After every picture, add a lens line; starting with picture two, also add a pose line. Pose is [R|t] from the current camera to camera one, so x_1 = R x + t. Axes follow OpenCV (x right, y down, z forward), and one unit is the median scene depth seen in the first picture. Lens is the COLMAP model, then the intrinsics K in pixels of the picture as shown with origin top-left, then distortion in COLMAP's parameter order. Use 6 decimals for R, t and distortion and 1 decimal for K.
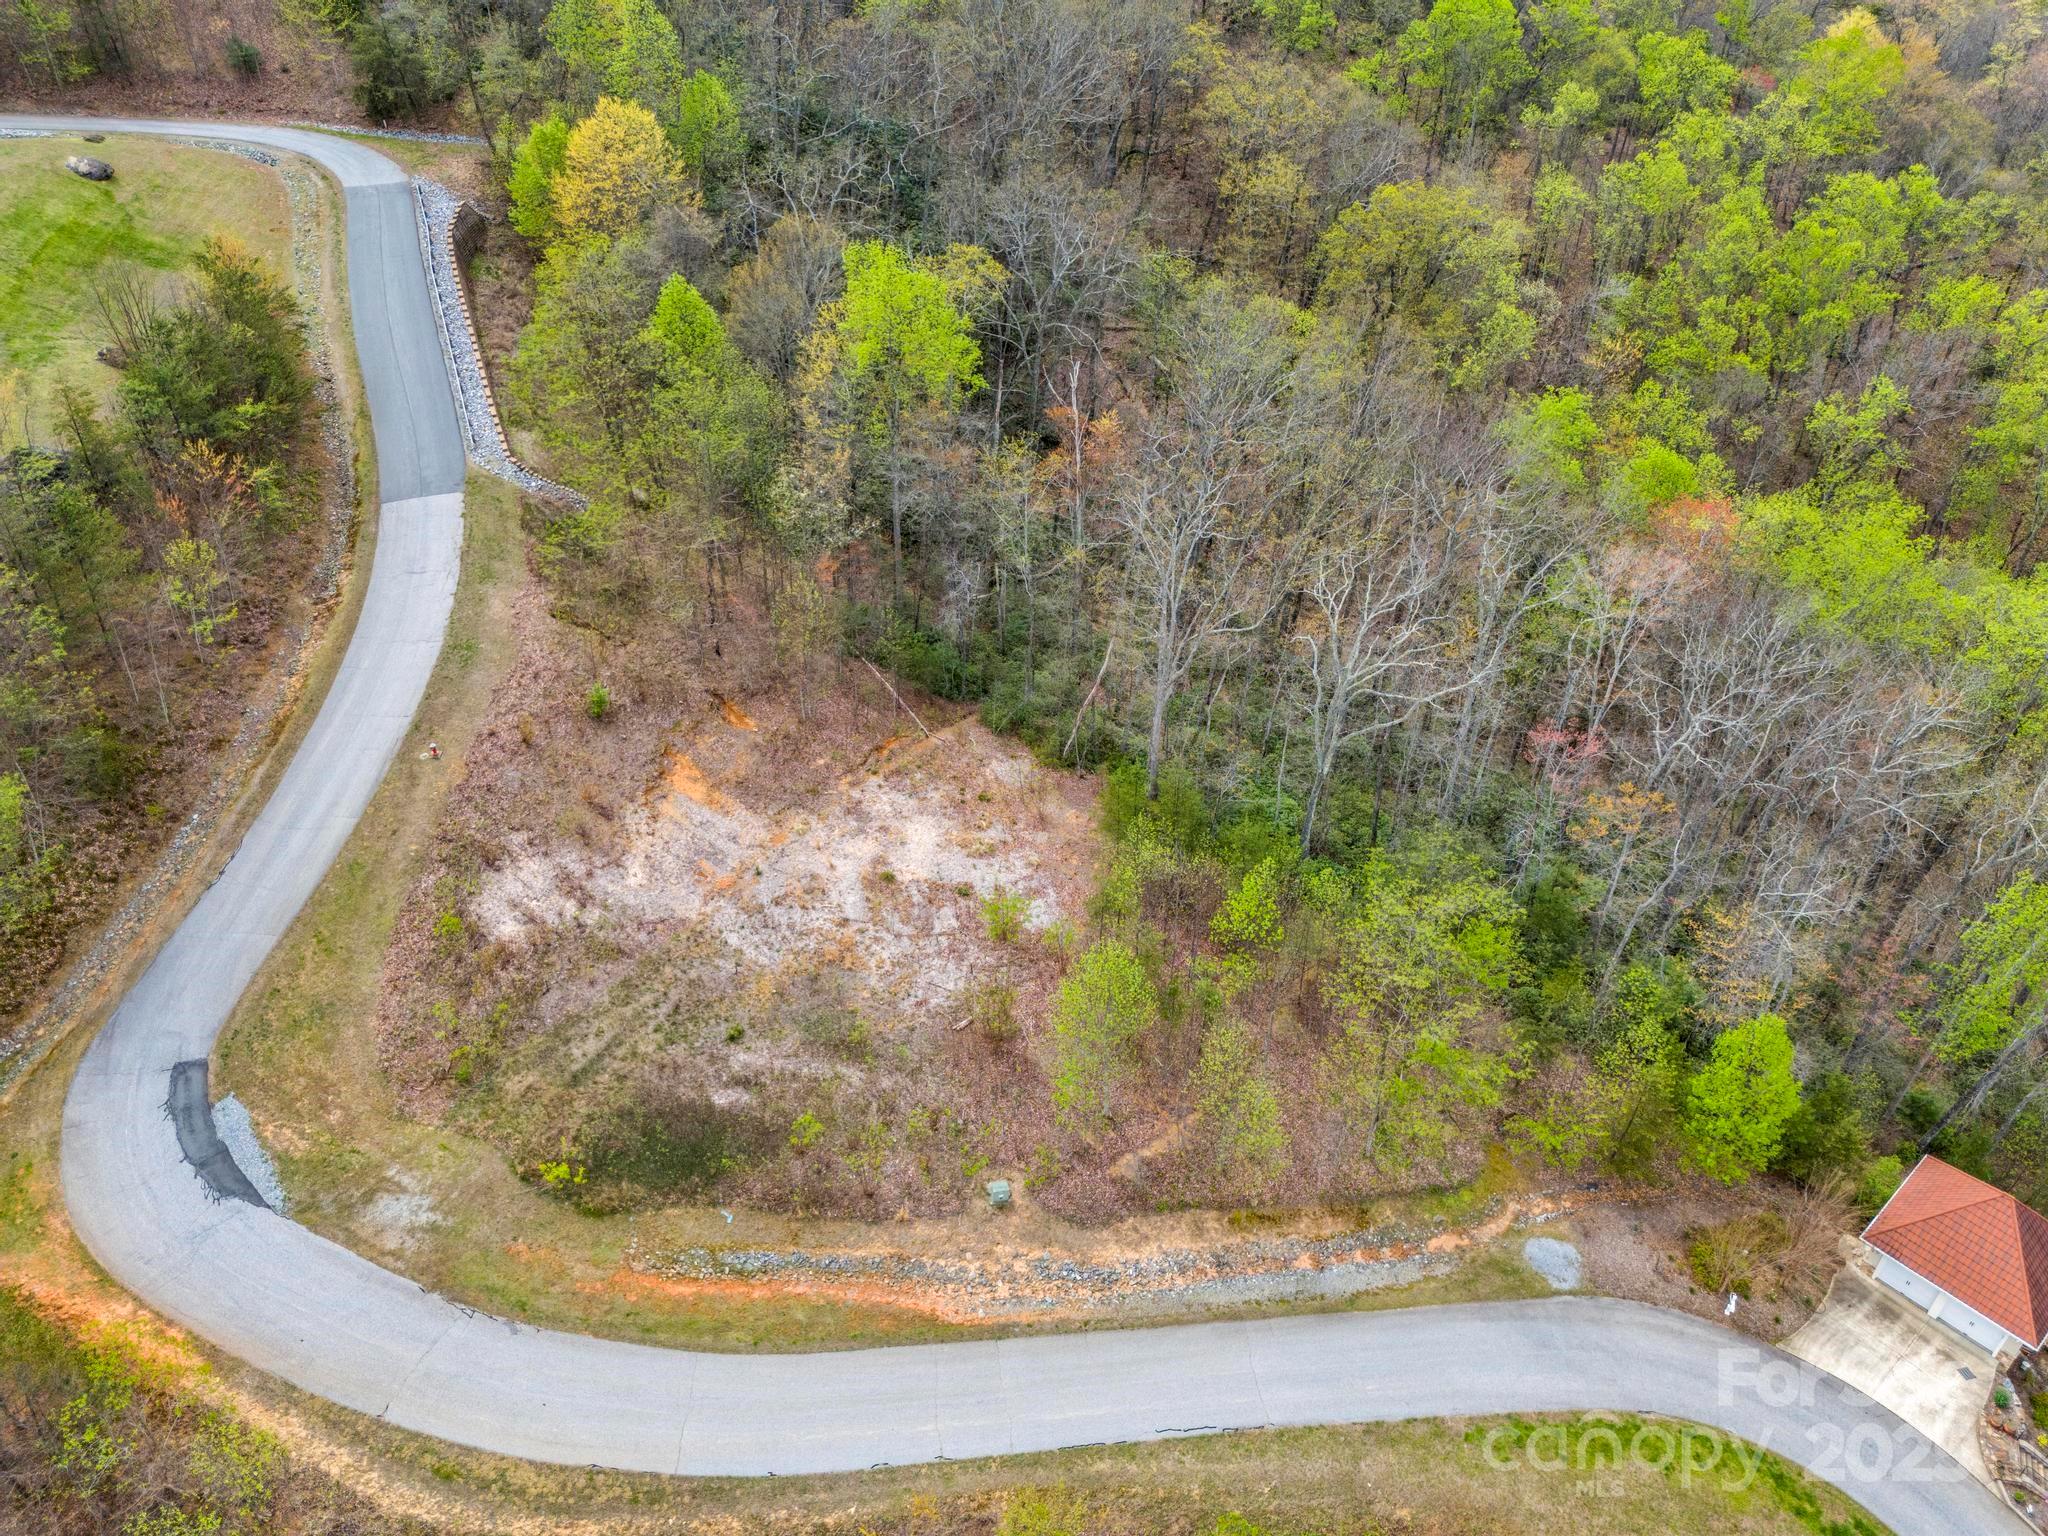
lens RADIAL K [[1504.0, 0, 1033.6], [0, 1504.0, 771.7], [0, 0, 1]] dist [0.076830, -0.077941]
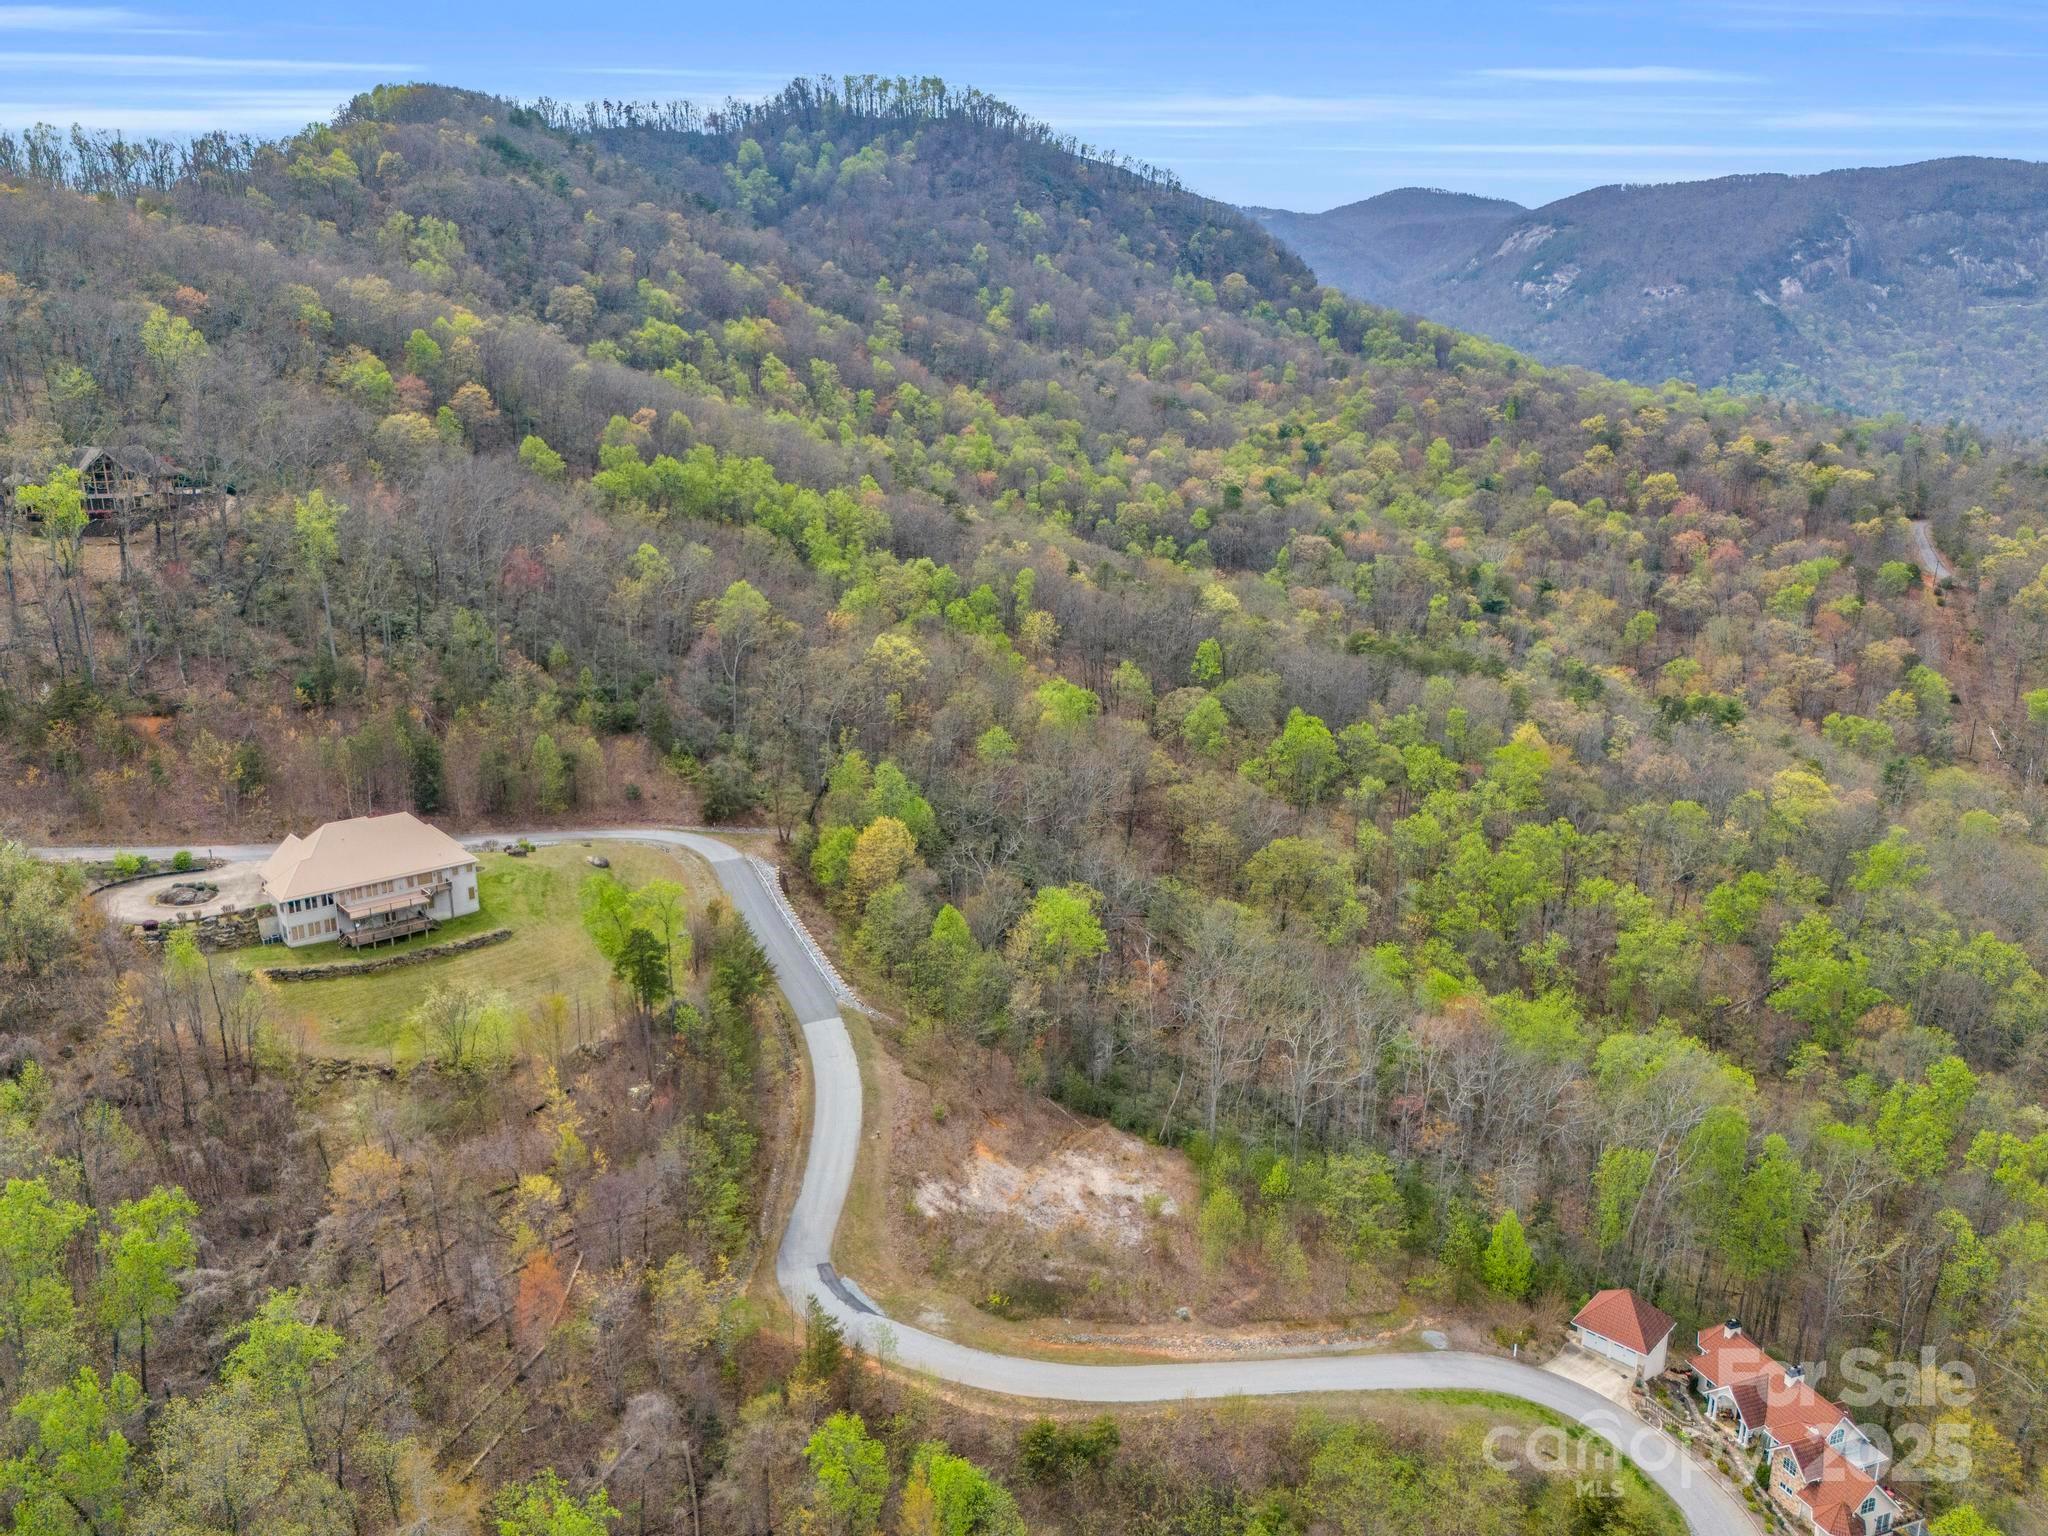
lens RADIAL K [[1504.0, 0, 1033.6], [0, 1504.0, 771.7], [0, 0, 1]] dist [0.076830, -0.077941]
pose [[0.995833, -0.029747, 0.086203, -0.325790], [0.058841, 0.931791, -0.358195, 0.260709], [-0.069668, 0.361775, 0.929659, -1.056560]]
